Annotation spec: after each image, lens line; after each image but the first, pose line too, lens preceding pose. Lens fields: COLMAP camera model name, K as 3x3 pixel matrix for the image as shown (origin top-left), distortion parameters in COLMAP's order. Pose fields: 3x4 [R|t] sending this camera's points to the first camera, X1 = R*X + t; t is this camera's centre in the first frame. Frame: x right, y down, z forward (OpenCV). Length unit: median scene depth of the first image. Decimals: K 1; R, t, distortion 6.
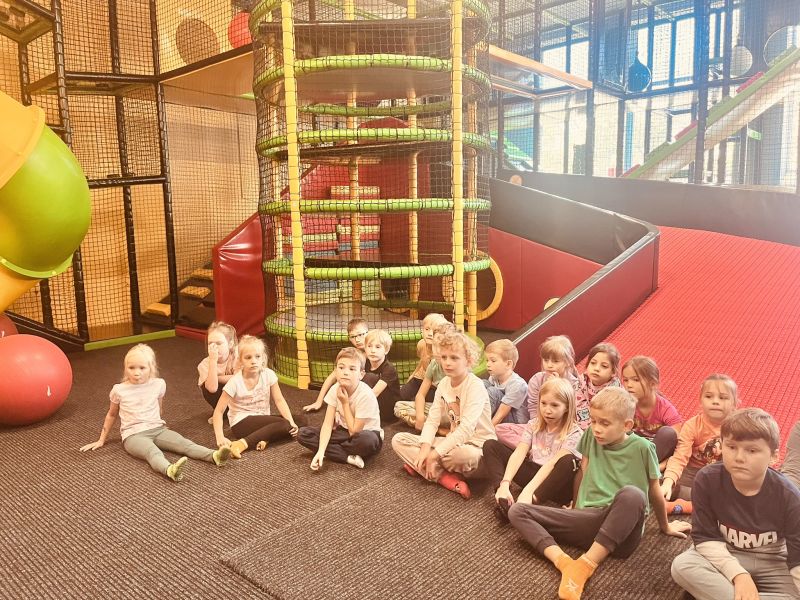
lens RADIAL K [[600.9, 0, 400.0], [0, 600.9, 300.0], [0, 0, 1]] dist [0.072641, -0.099371]
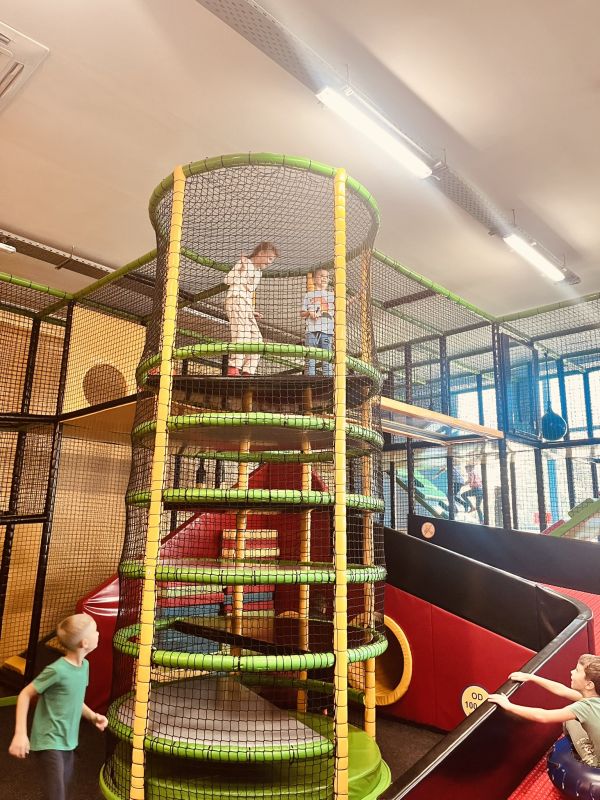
lens RADIAL K [[607.0, 0, 286.9], [0, 607.0, 395.2], [0, 0, 1]] dist [0.066827, -0.100441]
pose [[0.997156, 0.025133, -0.071051, 0.060647], [-0.048955, 0.932787, -0.357089, -0.070338], [0.057300, 0.359552, 0.931364, 0.081748]]
